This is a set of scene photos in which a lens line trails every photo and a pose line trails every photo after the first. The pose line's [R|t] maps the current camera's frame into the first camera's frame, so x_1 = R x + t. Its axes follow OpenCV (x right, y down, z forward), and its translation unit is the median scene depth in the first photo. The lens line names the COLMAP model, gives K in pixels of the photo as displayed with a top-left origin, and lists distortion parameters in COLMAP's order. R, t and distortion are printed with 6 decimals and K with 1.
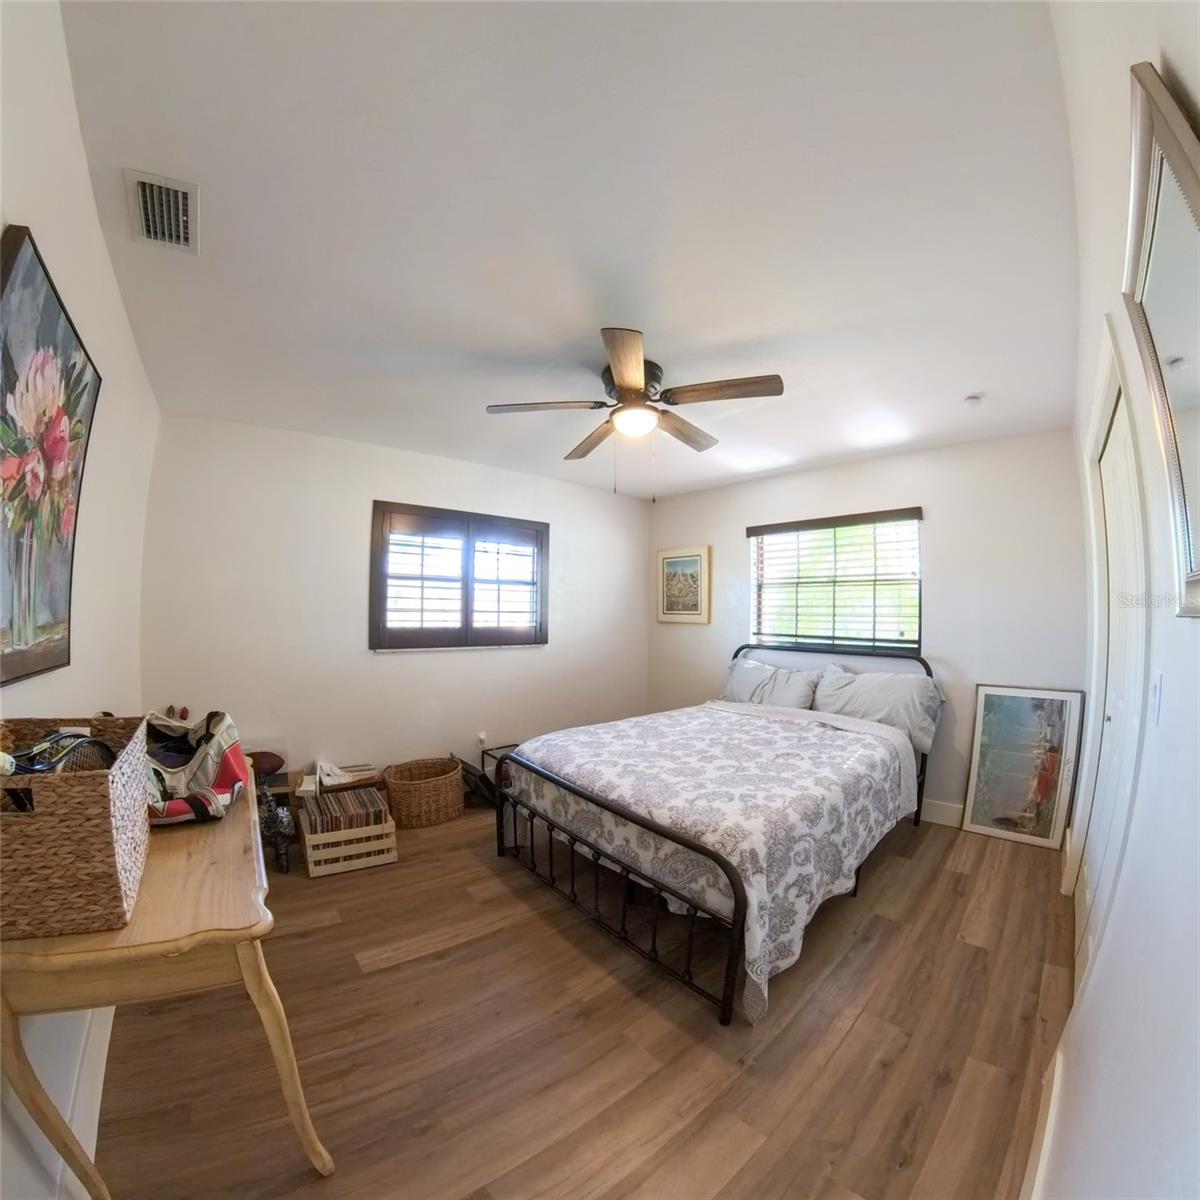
lens RADIAL K [[392.1, 0, 600.0], [0, 392.1, 600.0], [0, 0, 1]] dist [-0.028177, 0.002600]
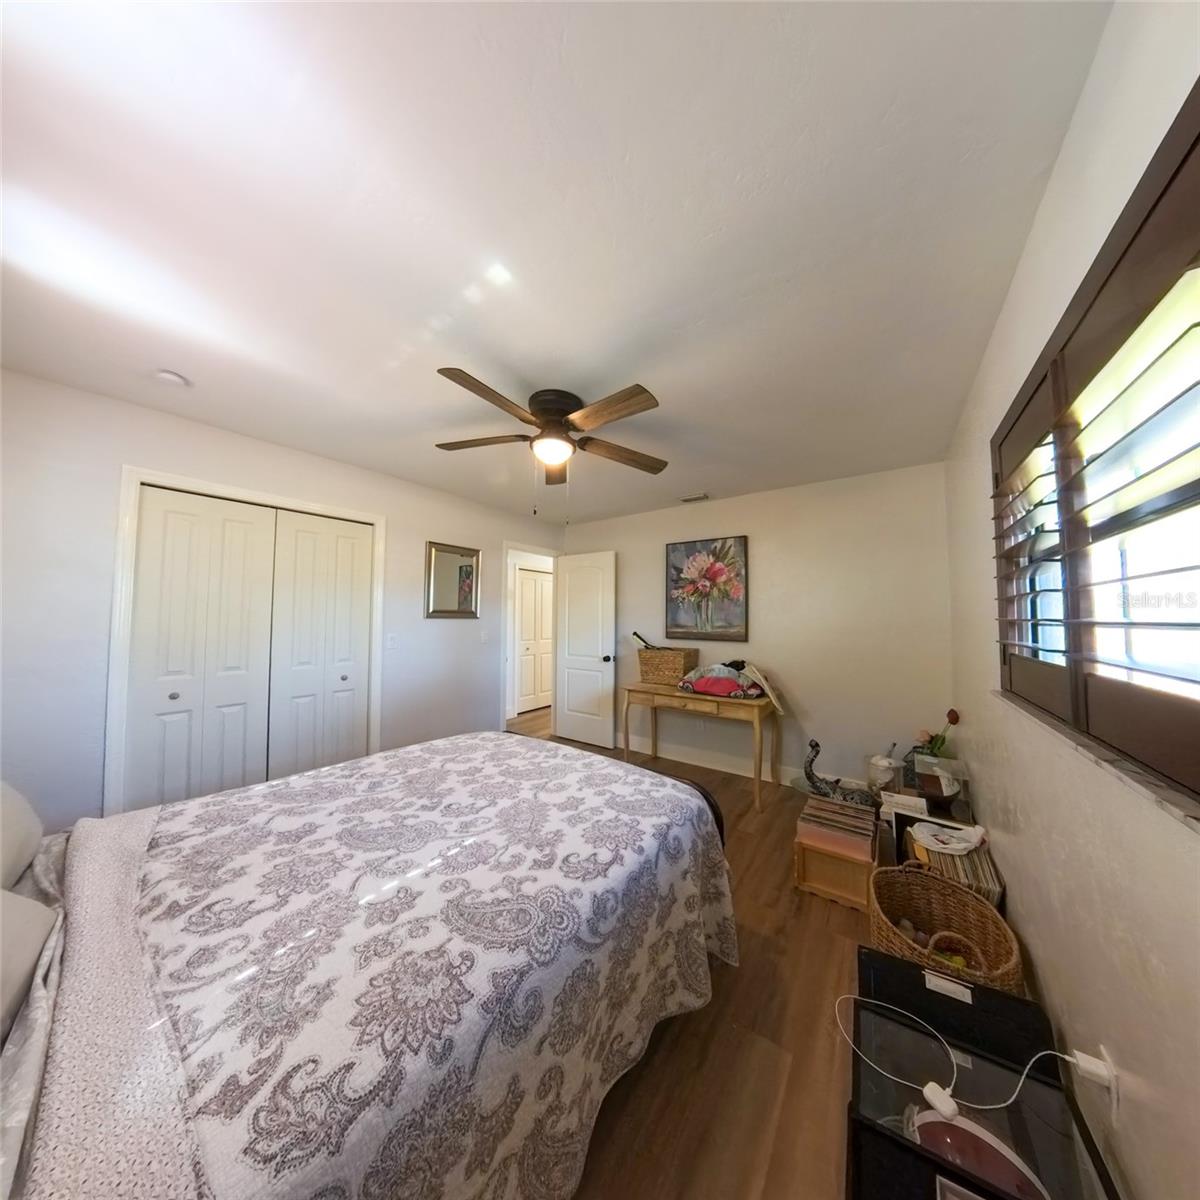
lens RADIAL K [[392.1, 0, 600.0], [0, 392.1, 600.0], [0, 0, 1]] dist [-0.028177, 0.002600]
pose [[-0.970248, -0.034613, -0.239626, 0.209320], [-0.021277, 0.998089, -0.058020, 0.040048], [0.241176, -0.051196, -0.969130, 1.980681]]
